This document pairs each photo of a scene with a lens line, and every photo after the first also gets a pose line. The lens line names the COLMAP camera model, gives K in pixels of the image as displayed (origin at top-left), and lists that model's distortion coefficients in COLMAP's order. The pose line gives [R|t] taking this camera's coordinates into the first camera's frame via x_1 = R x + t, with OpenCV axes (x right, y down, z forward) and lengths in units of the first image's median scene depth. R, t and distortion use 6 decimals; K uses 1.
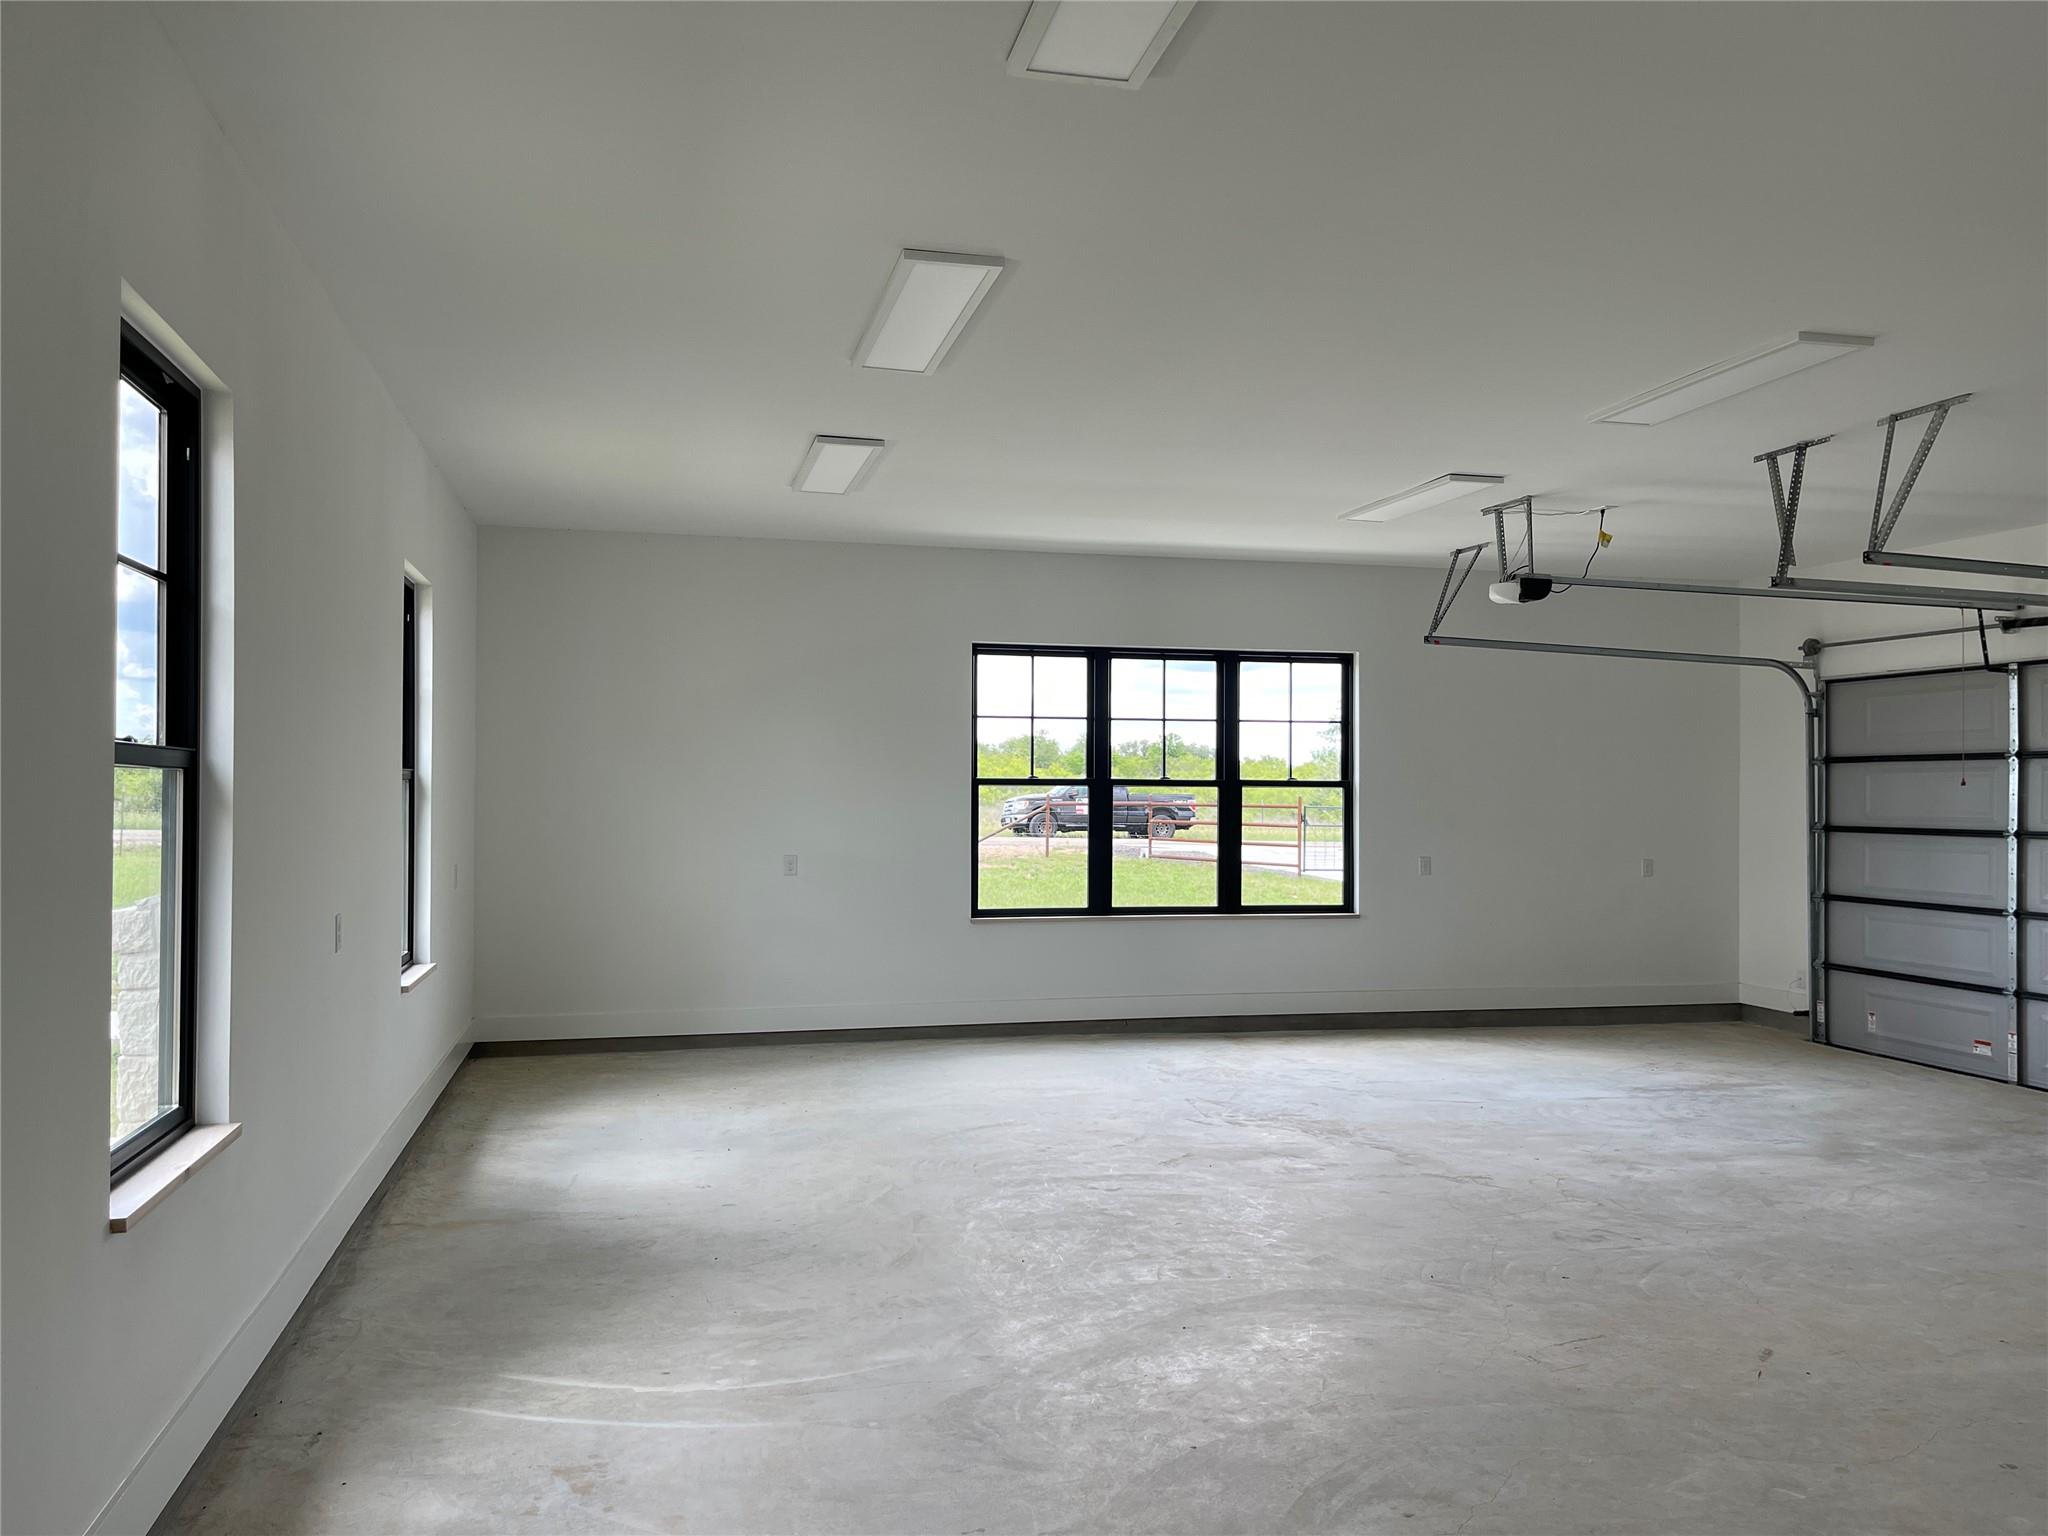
lens RADIAL K [[1548.2, 0, 1032.7], [0, 1548.2, 768.4], [0, 0, 1]] dist [0.059302, -0.077778]
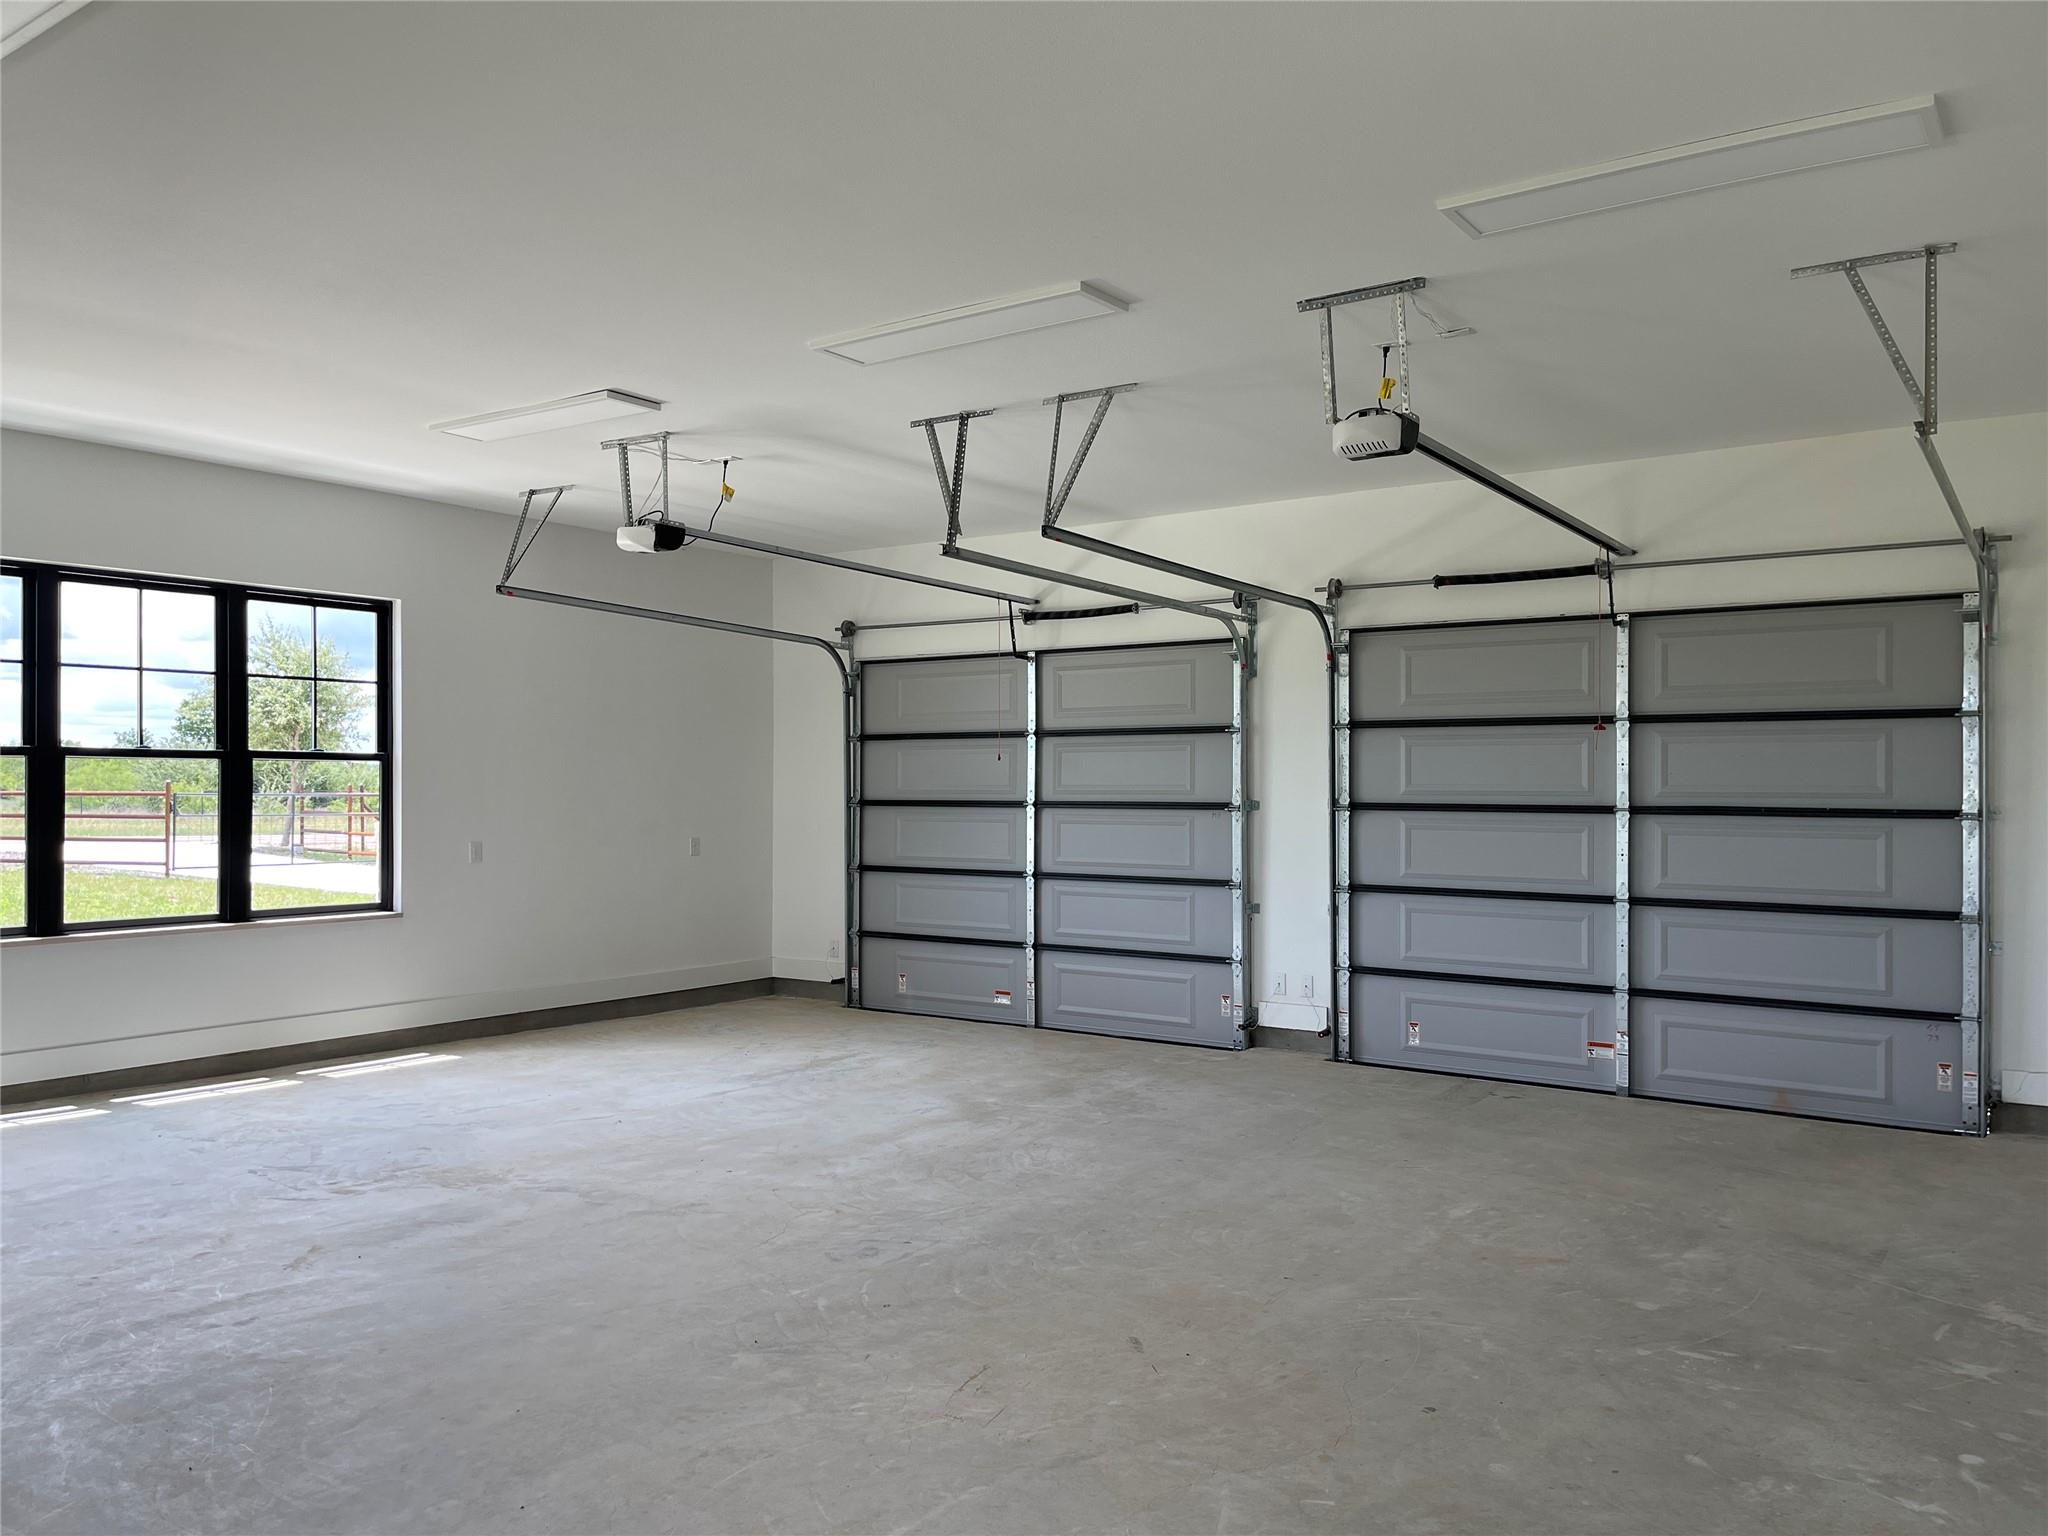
lens RADIAL K [[1548.2, 0, 1022.4], [0, 1548.2, 784.3], [0, 0, 1]] dist [0.059302, -0.077778]
pose [[0.758964, -0.004636, 0.651116, -0.105004], [-0.007247, 0.999853, 0.015565, 0.011329], [-0.651093, -0.016532, 0.758818, 0.178574]]
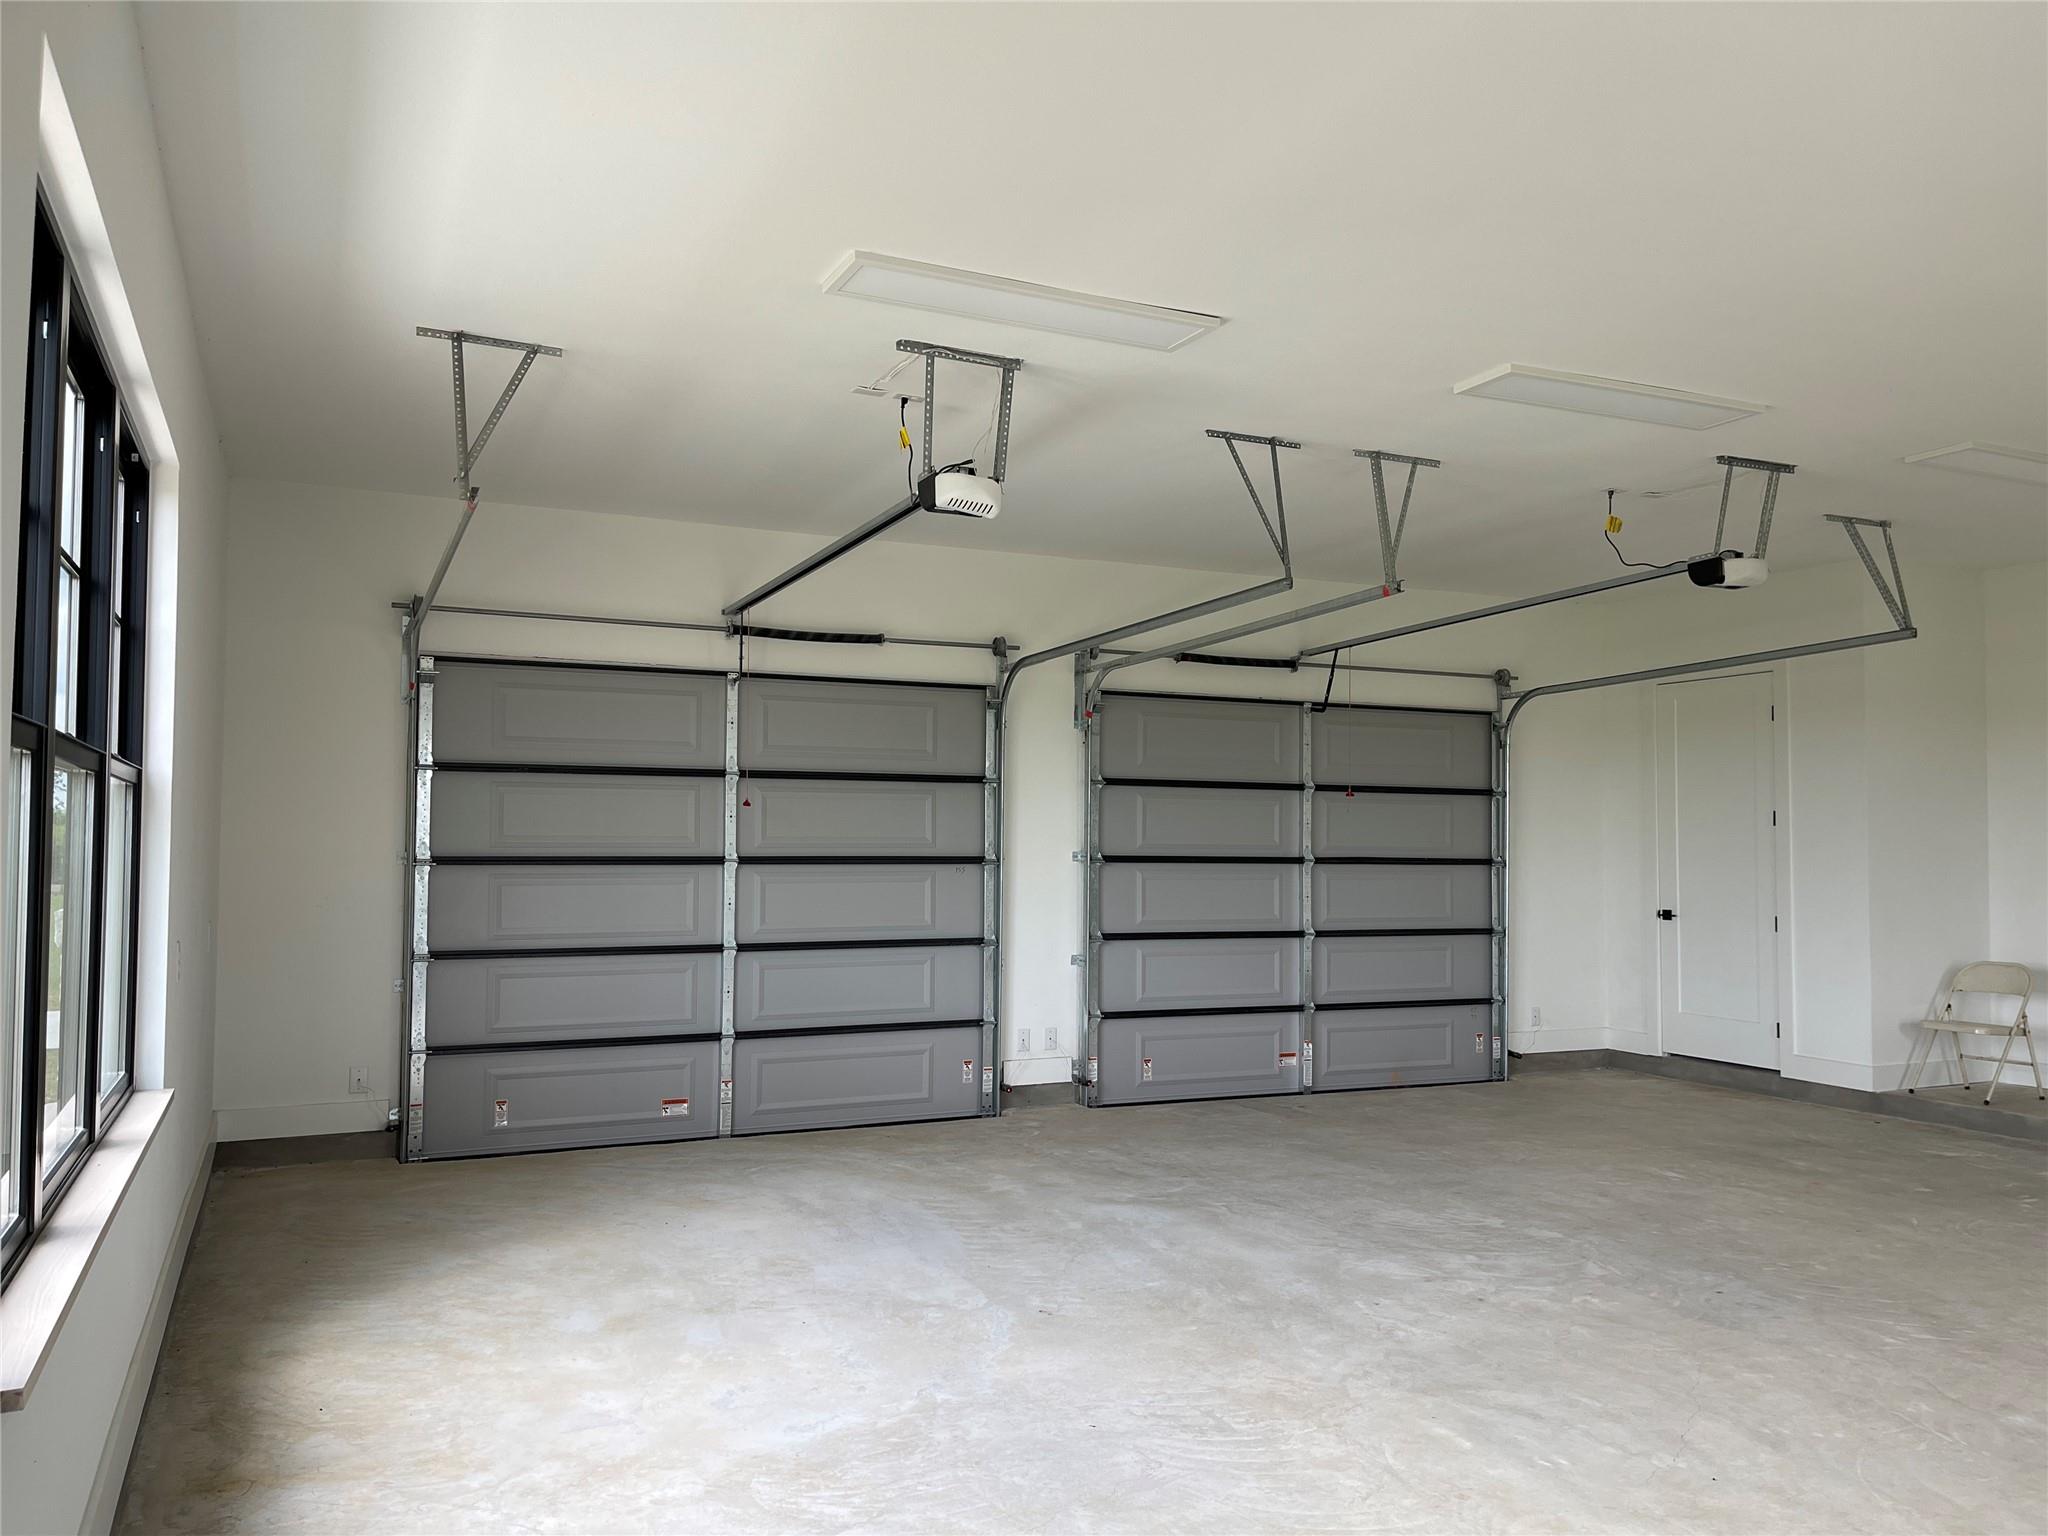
lens RADIAL K [[1548.2, 0, 1041.4], [0, 1548.2, 781.0], [0, 0, 1]] dist [0.059302, -0.077778]
pose [[-0.187853, 0.030018, 0.981738, -0.314427], [-0.023462, 0.999111, -0.035039, 0.025000], [-0.981917, -0.029616, -0.186982, 1.065425]]
